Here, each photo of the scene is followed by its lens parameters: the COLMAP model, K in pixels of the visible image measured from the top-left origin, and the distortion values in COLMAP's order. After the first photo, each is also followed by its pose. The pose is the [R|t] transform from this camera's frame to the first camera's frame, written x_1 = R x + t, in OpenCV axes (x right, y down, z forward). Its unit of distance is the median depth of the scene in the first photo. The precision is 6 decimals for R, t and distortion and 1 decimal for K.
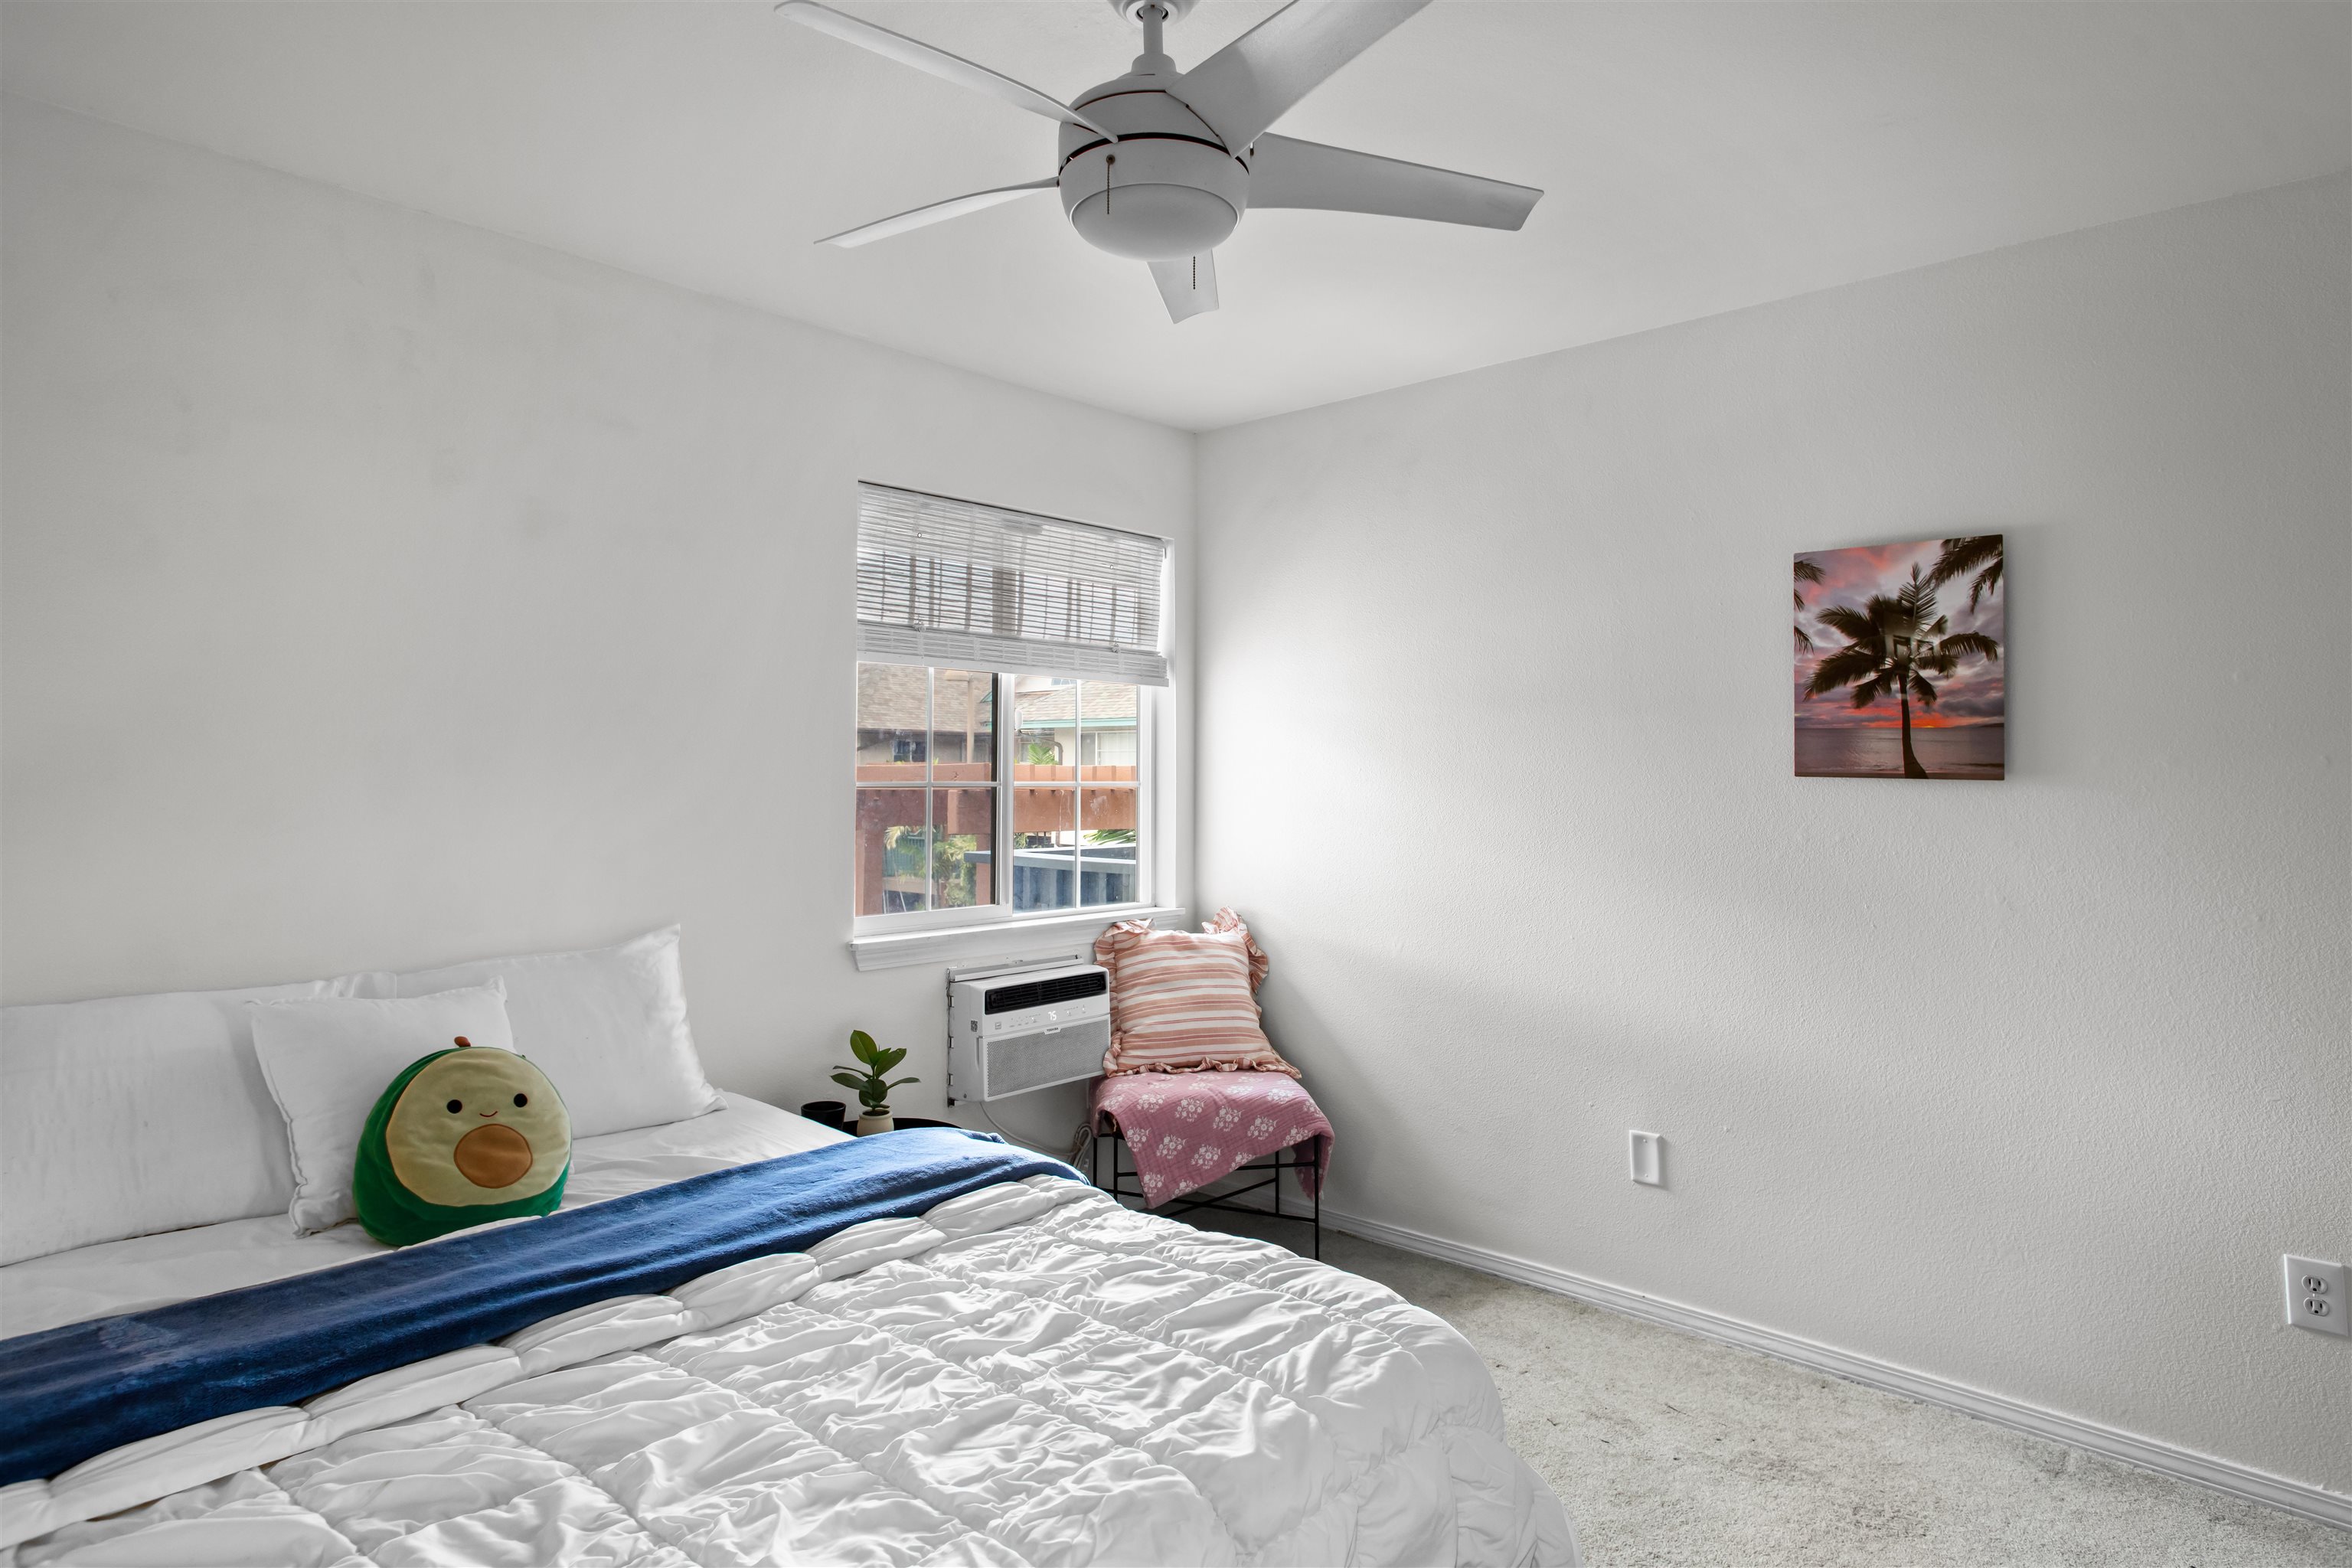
lens RADIAL K [[1333.8, 0, 1175.8], [0, 1333.8, 720.7], [0, 0, 1]] dist [0.002986, 0.000557]
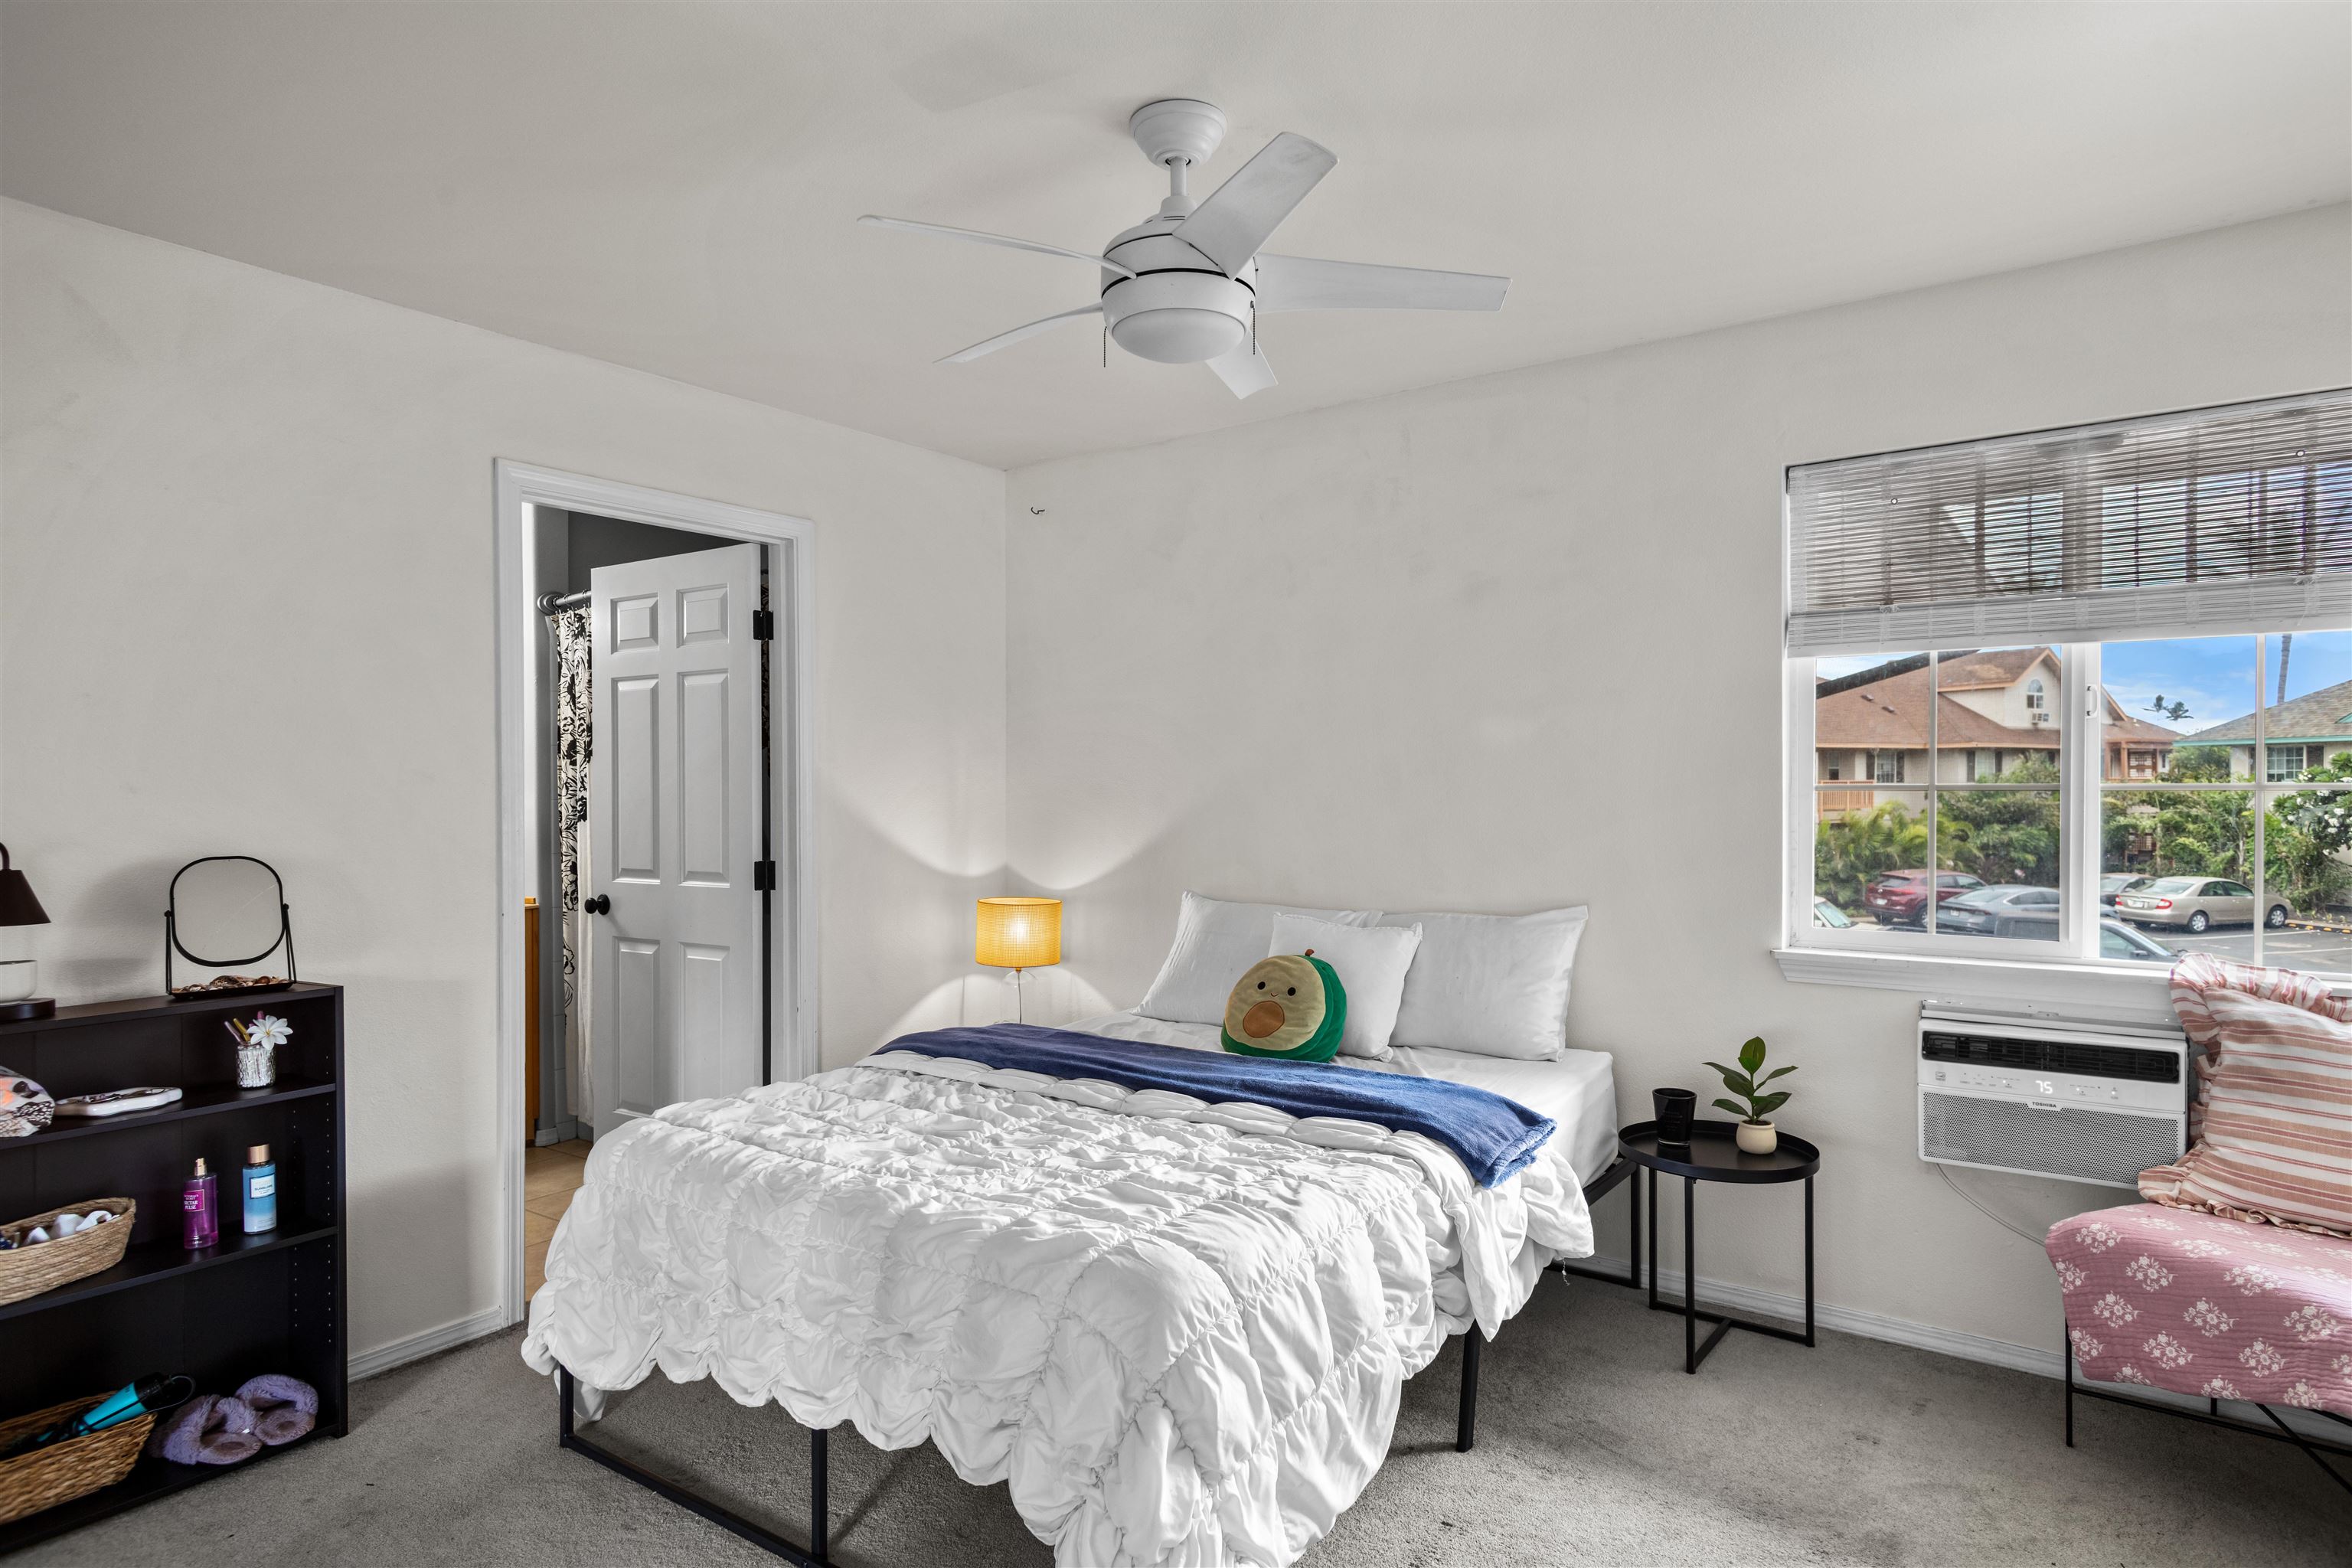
lens RADIAL K [[1313.6, 0, 1176.0], [0, 1313.6, 784.0], [0, 0, 1]] dist [-0.001003, -0.000594]
pose [[0.127423, 0.000332, -0.991848, 1.808783], [0.046344, 0.998906, 0.006289, 0.051362], [0.990765, -0.046768, 0.127268, 1.238303]]
